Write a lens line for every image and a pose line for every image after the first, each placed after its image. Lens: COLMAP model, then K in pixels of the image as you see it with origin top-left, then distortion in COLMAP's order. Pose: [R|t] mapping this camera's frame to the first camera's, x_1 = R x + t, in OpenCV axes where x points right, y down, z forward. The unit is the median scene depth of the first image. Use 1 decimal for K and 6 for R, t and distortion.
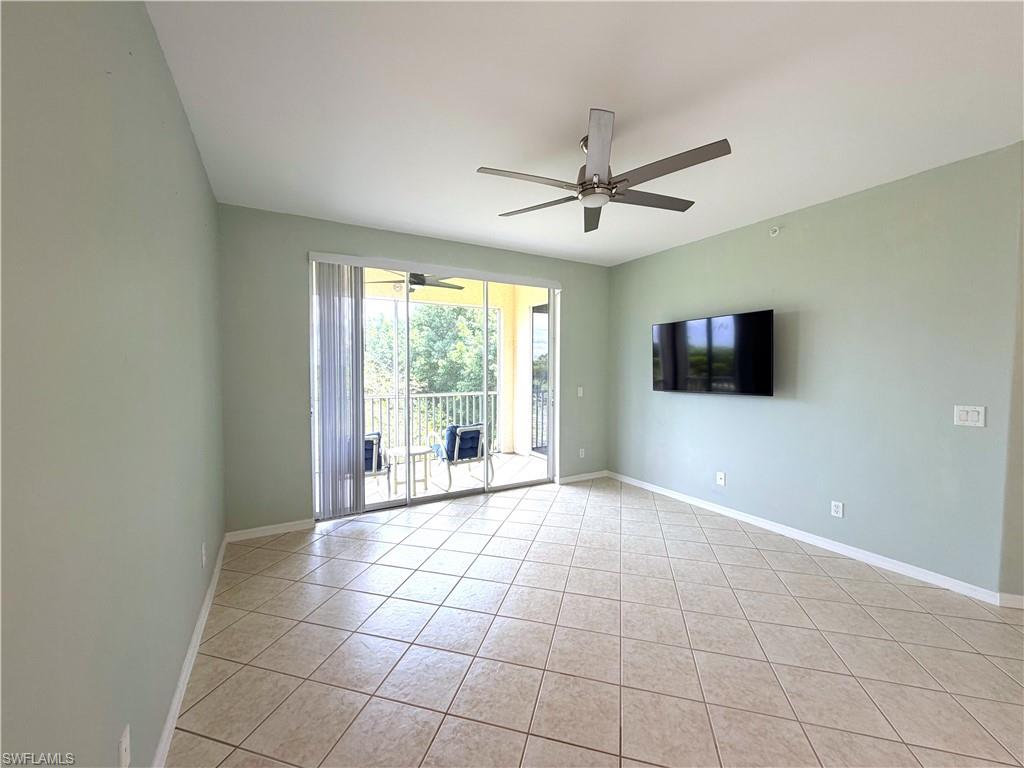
lens RADIAL K [[408.9, 0, 512.4], [0, 408.9, 380.7], [0, 0, 1]] dist [0.001115, 0.000477]
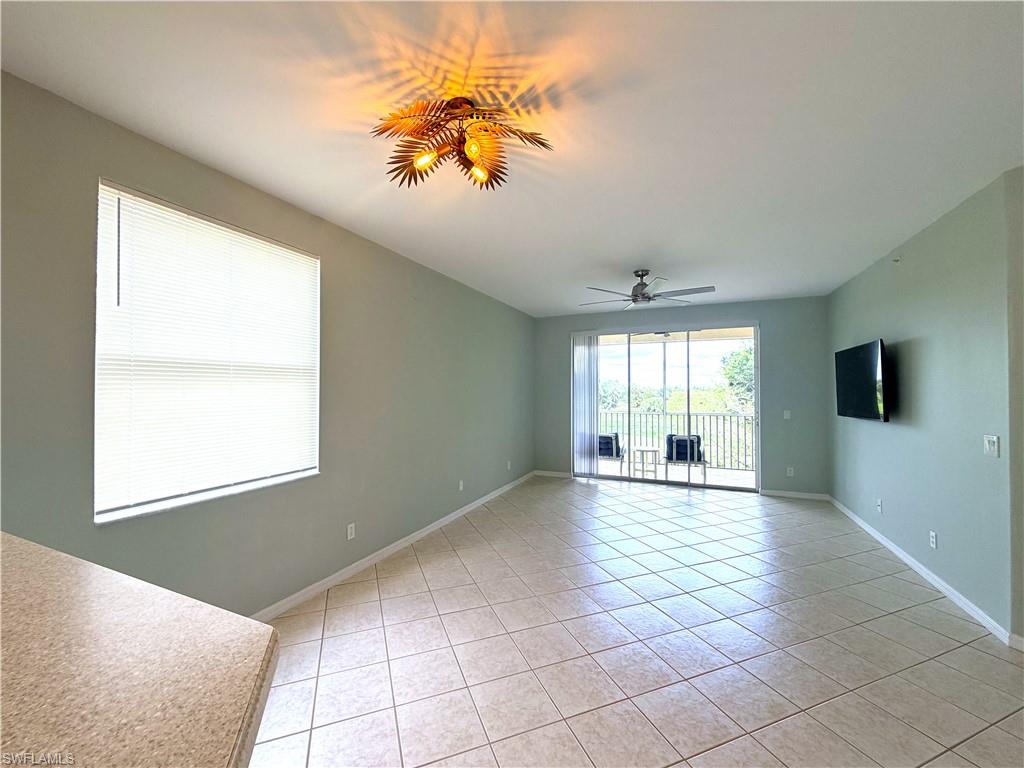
lens RADIAL K [[408.9, 0, 506.7], [0, 408.9, 387.9], [0, 0, 1]] dist [0.001115, 0.000477]
pose [[0.581585, -0.010221, -0.813421, 0.739128], [-0.019575, 0.999456, -0.026555, -0.001308], [0.813250, 0.031367, 0.581069, -0.298544]]
